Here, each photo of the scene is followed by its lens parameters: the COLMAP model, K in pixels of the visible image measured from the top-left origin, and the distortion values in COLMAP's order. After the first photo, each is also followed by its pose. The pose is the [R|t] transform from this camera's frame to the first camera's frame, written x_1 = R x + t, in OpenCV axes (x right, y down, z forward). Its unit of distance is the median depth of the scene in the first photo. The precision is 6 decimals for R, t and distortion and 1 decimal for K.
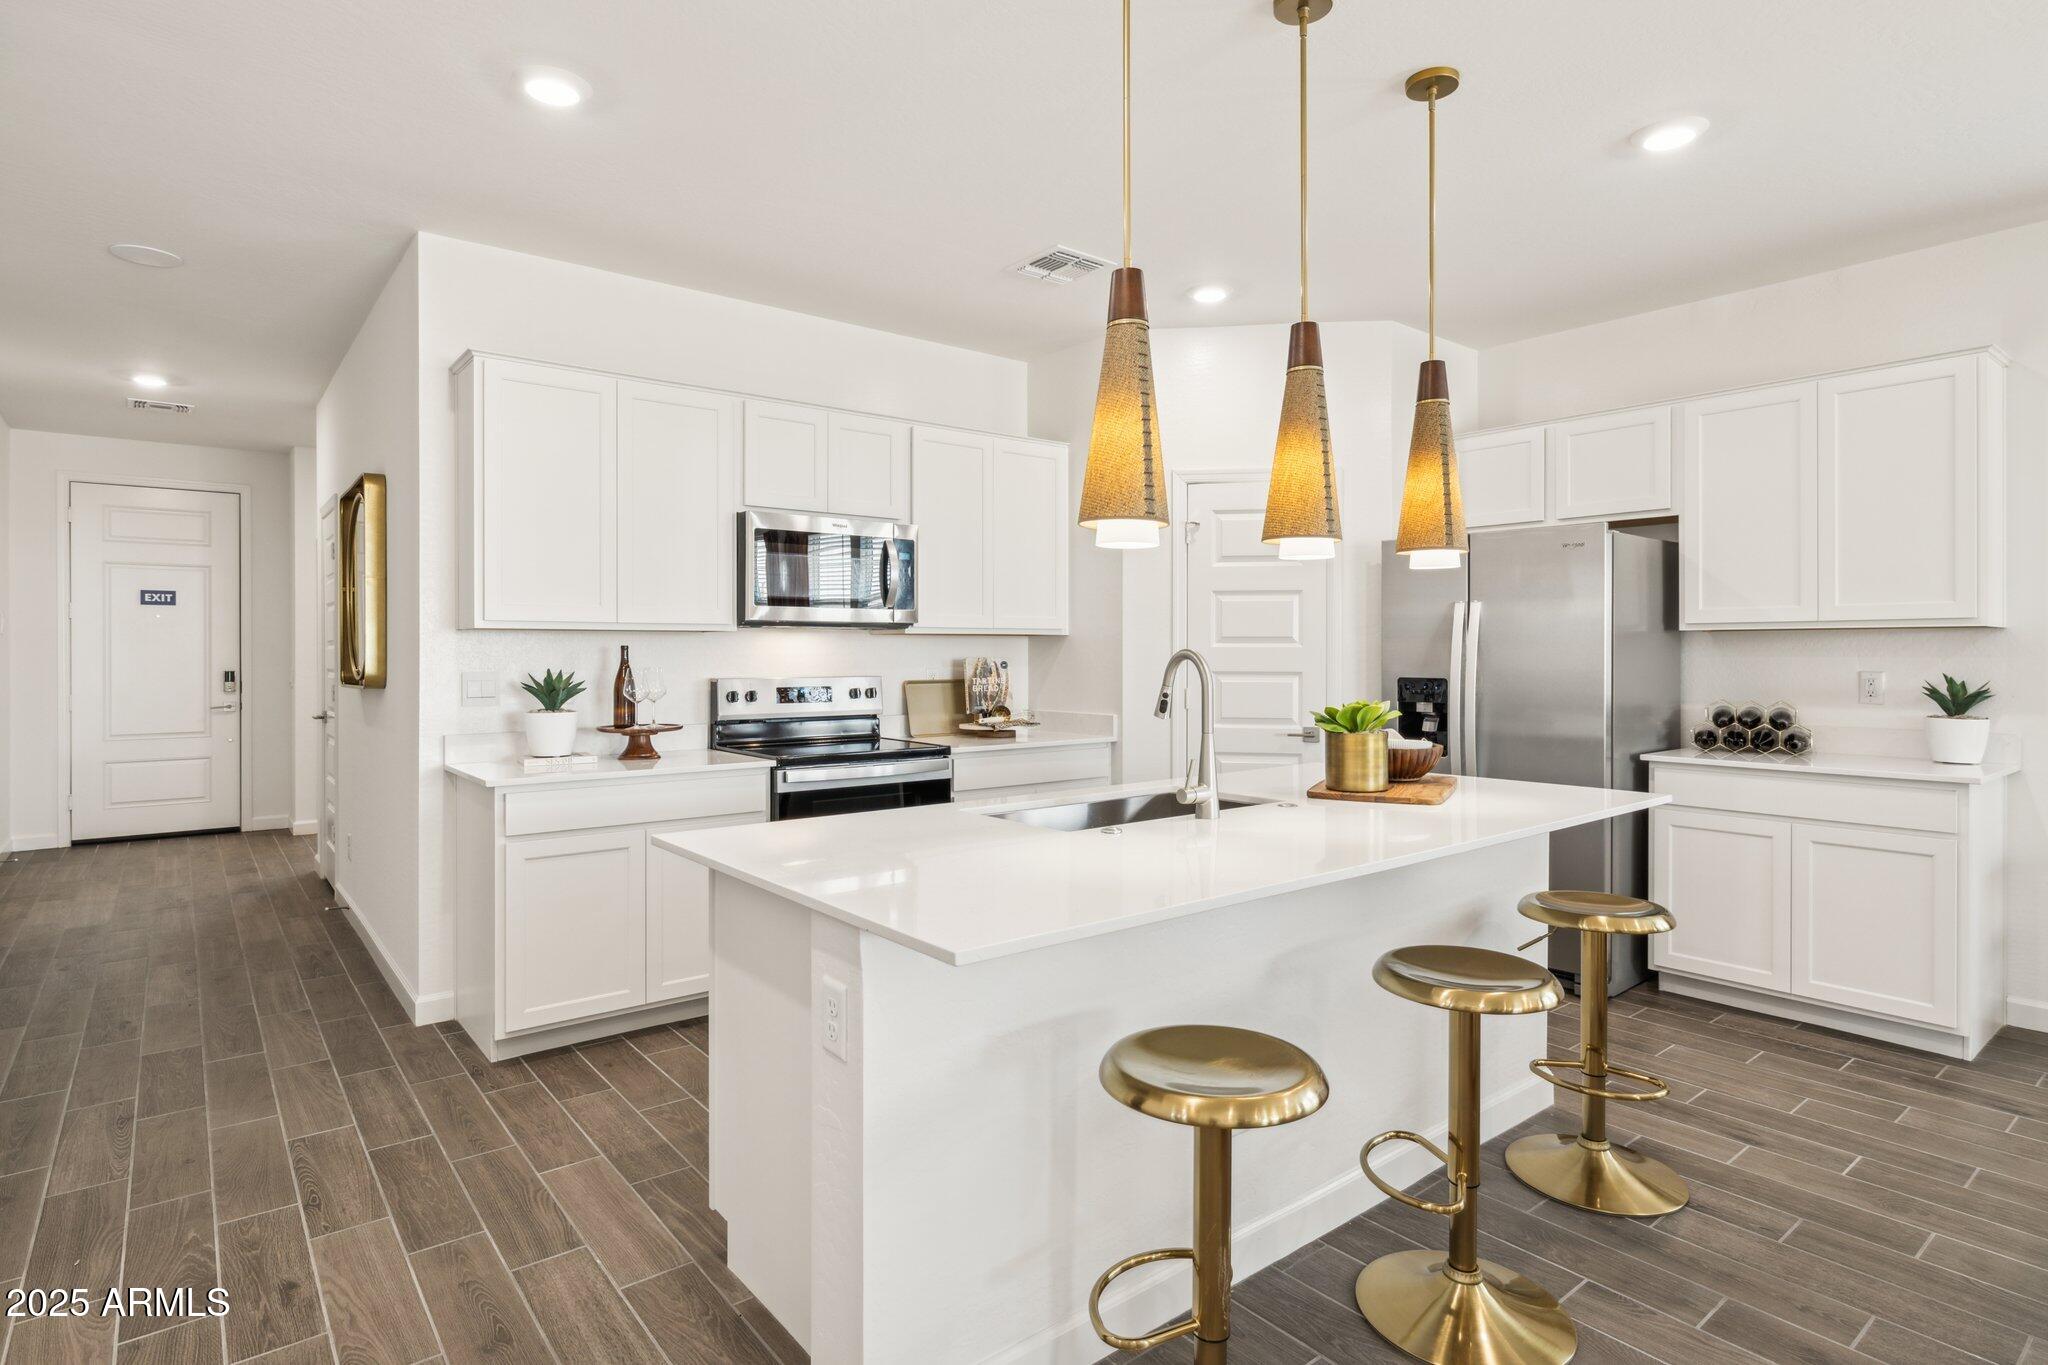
lens RADIAL K [[1068.3, 0, 1018.0], [0, 1068.3, 649.9], [0, 0, 1]] dist [-0.001778, -0.000330]
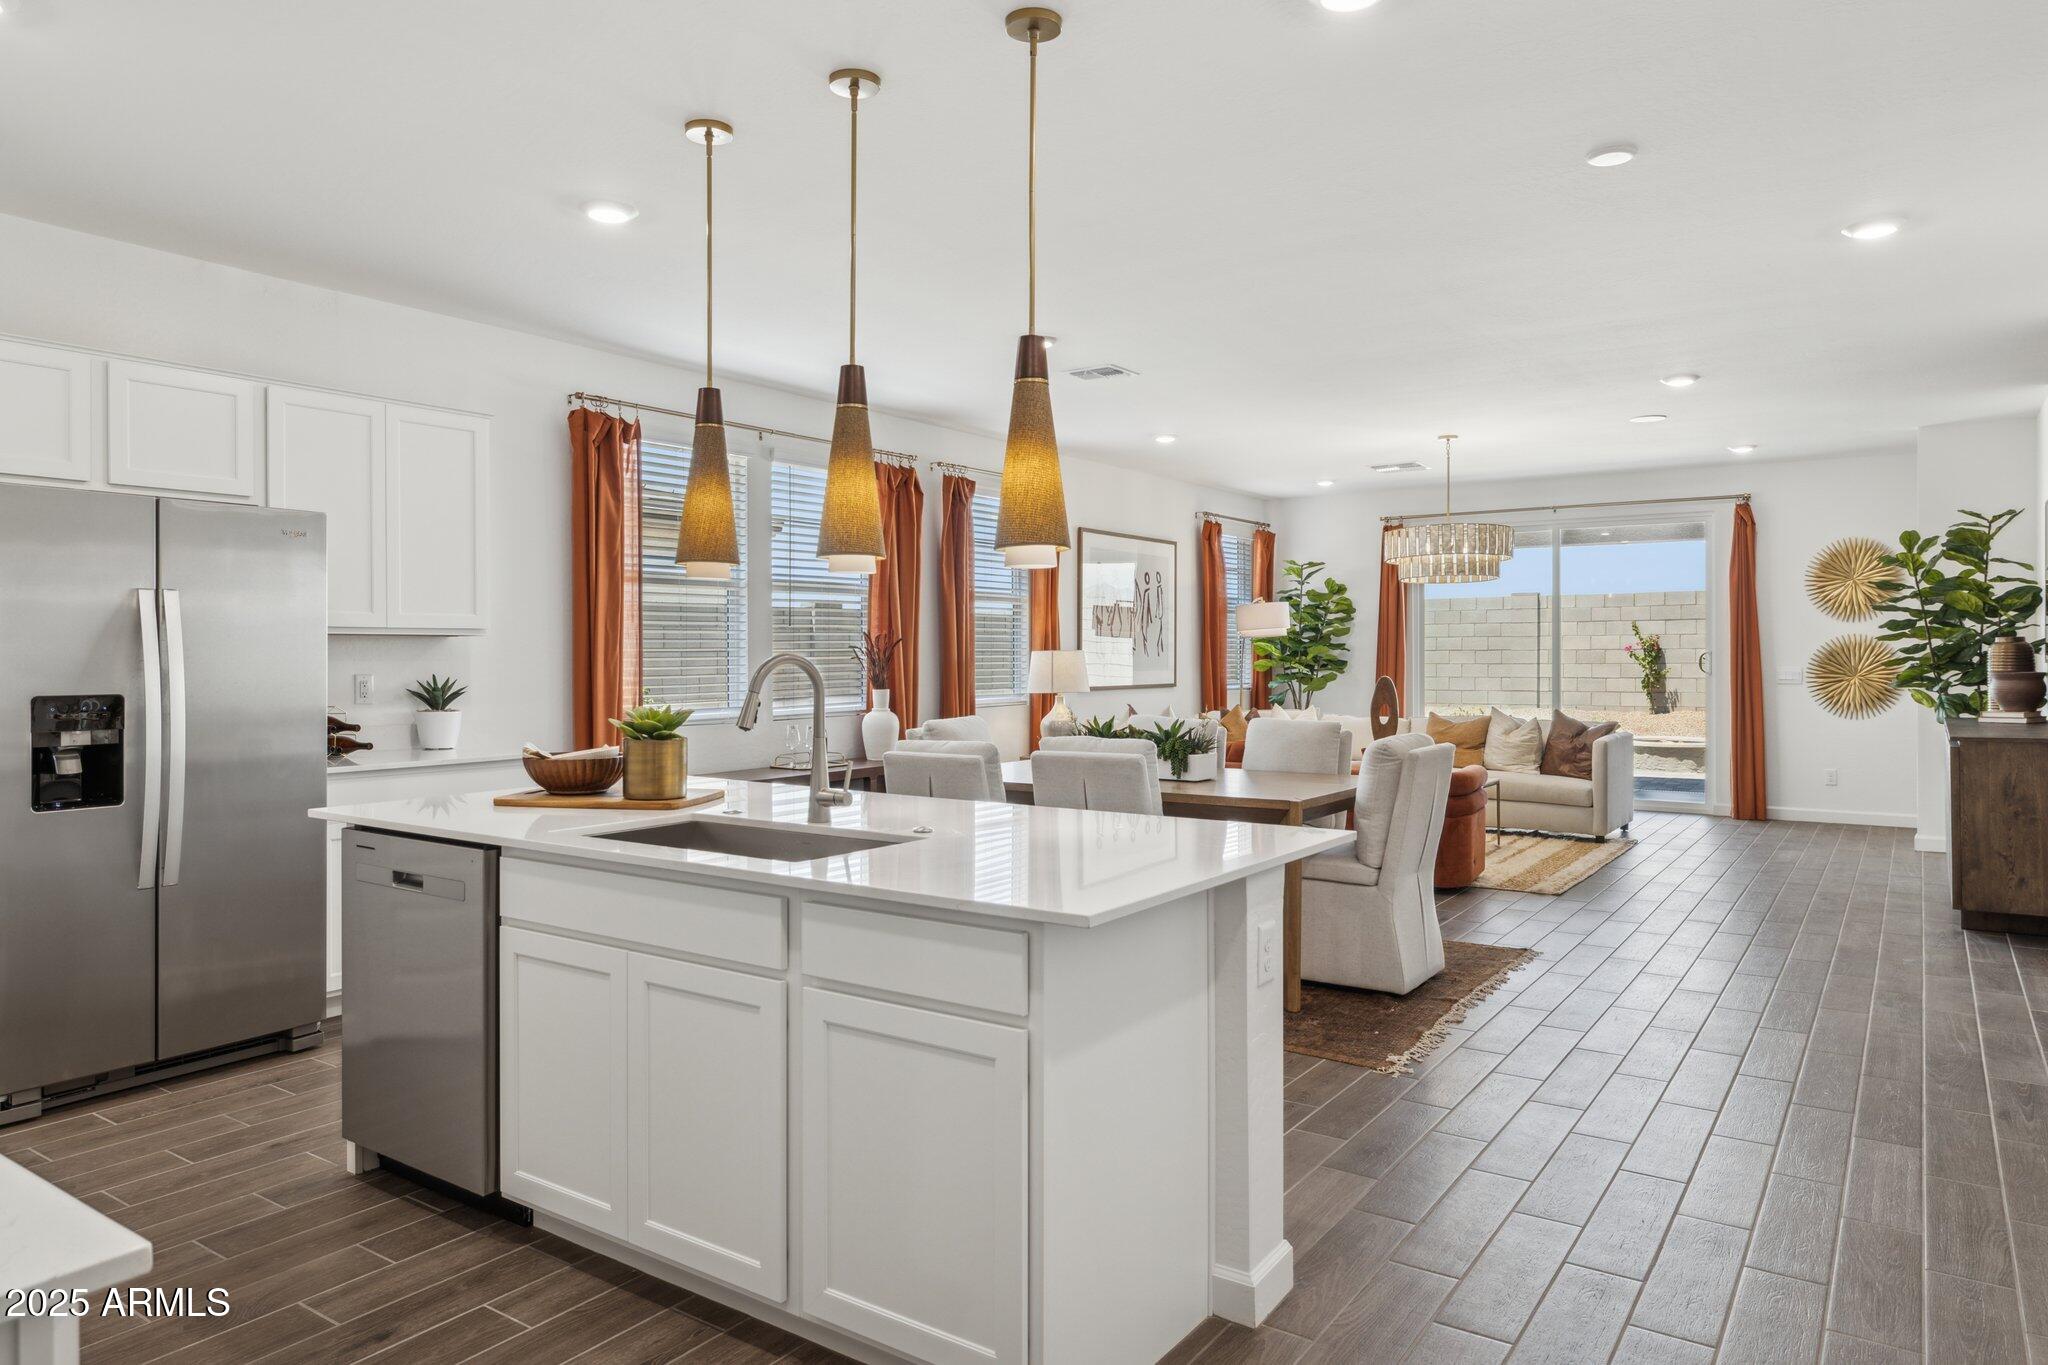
lens RADIAL K [[1297.1, 0, 1023.7], [0, 1297.1, 660.8], [0, 0, 1]] dist [0.001736, 0.001527]
pose [[-0.286607, -0.003607, 0.958041, -0.610569], [0.000264, 0.999993, 0.003844, 0.001120], [-0.958048, 0.001355, -0.286604, 0.680458]]
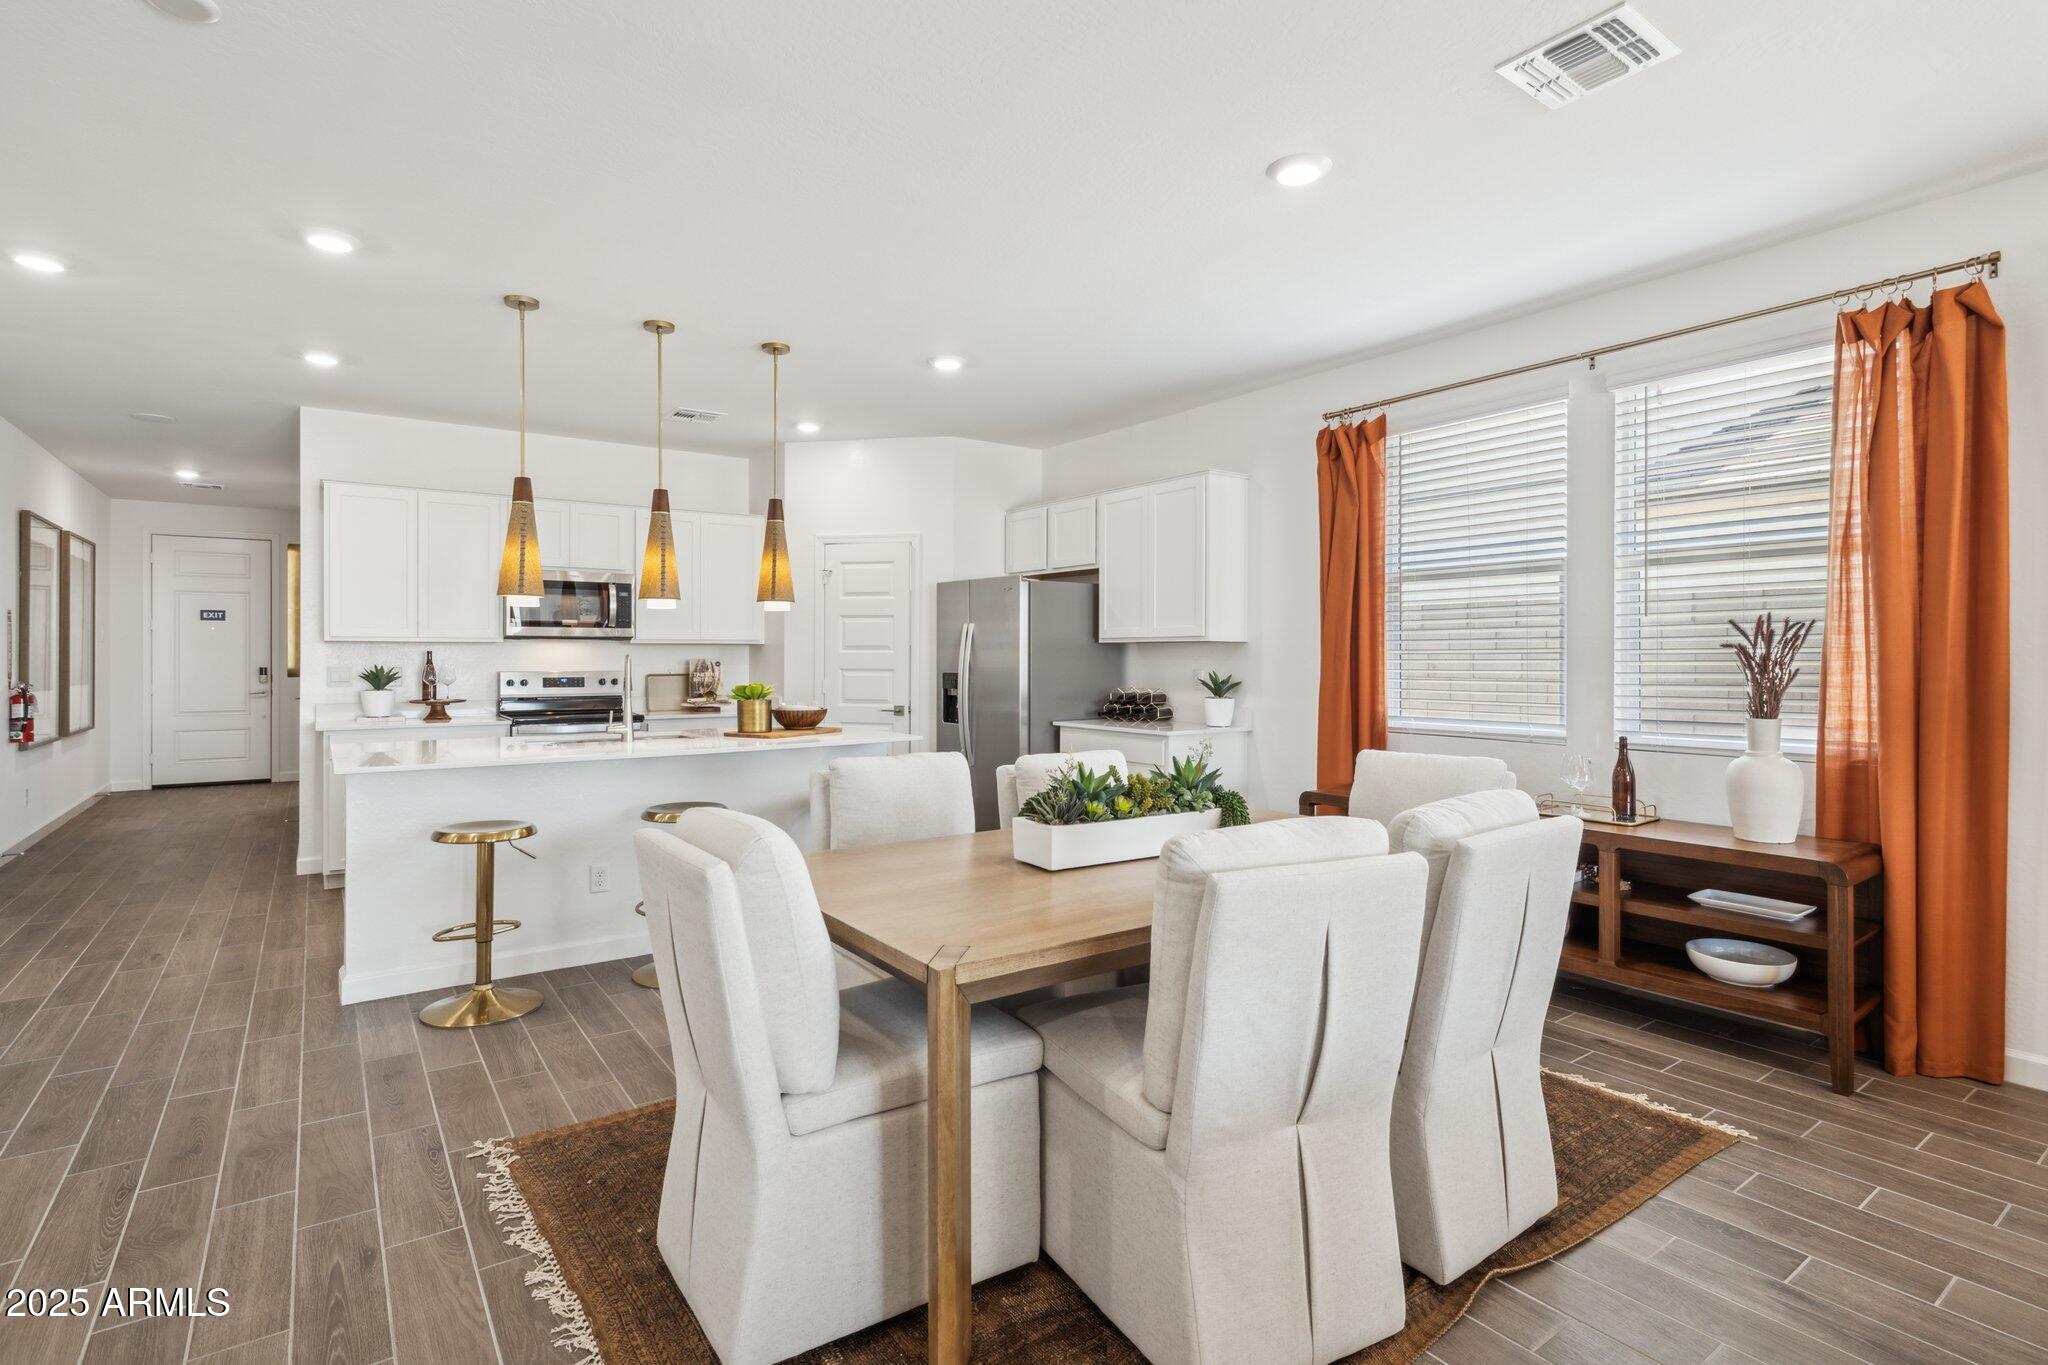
lens RADIAL K [[998.7, 0, 1017.4], [0, 998.7, 651.8], [0, 0, 1]] dist [-0.001116, 0.000421]
pose [[0.998250, 0.002266, -0.059088, 0.577167], [-0.002297, 0.999997, -0.000451, -0.003710], [0.059087, 0.000586, 0.998253, -0.443044]]
